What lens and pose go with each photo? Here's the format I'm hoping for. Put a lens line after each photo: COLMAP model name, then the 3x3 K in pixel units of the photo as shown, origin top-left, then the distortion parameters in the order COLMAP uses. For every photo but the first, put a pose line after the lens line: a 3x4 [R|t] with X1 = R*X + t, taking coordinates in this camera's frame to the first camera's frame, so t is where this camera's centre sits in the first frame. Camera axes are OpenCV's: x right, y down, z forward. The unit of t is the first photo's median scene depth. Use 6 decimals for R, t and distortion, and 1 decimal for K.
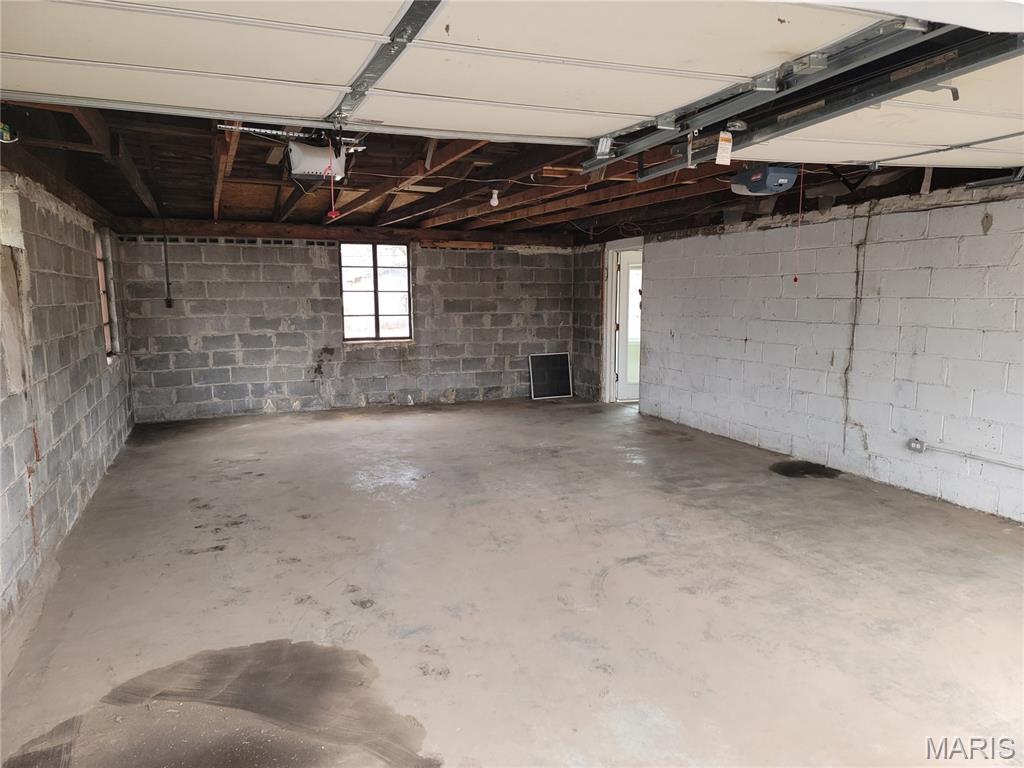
lens RADIAL K [[703.9, 0, 512.0], [0, 703.9, 384.0], [0, 0, 1]] dist [0.000631, -0.000033]
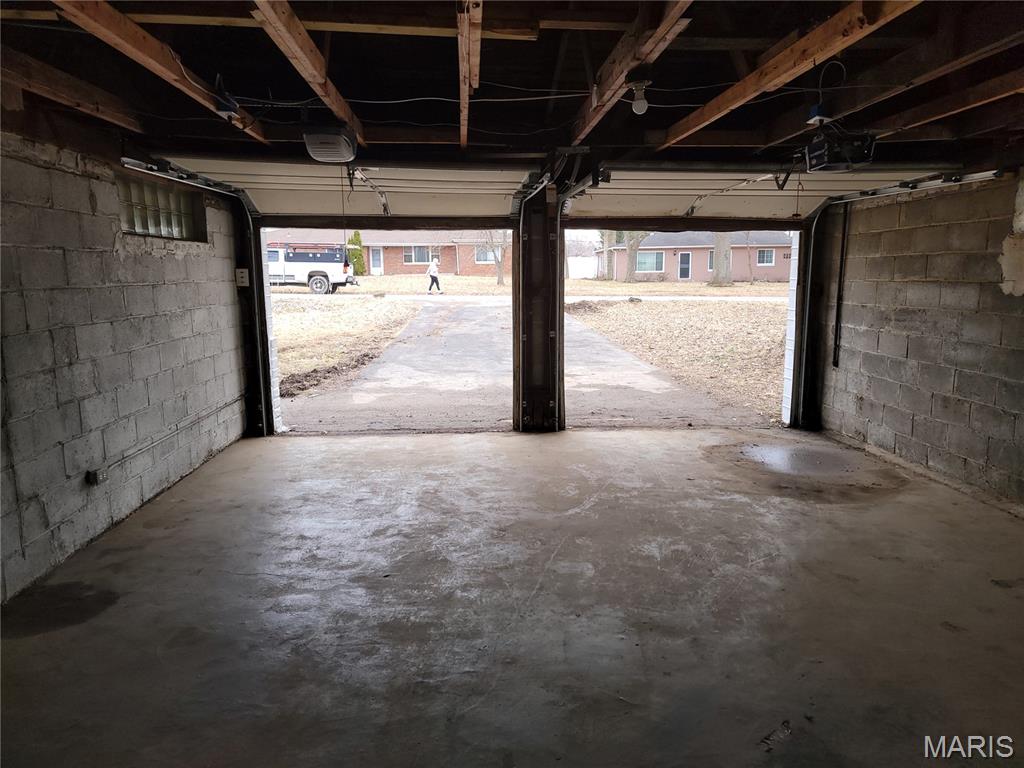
lens RADIAL K [[703.9, 0, 512.0], [0, 703.9, 384.0], [0, 0, 1]] dist [0.000631, -0.000033]
pose [[-0.944579, -0.042669, 0.325499, -0.099075], [0.055649, 0.956356, 0.286856, -0.188229], [-0.323533, 0.289072, -0.900979, 1.376139]]
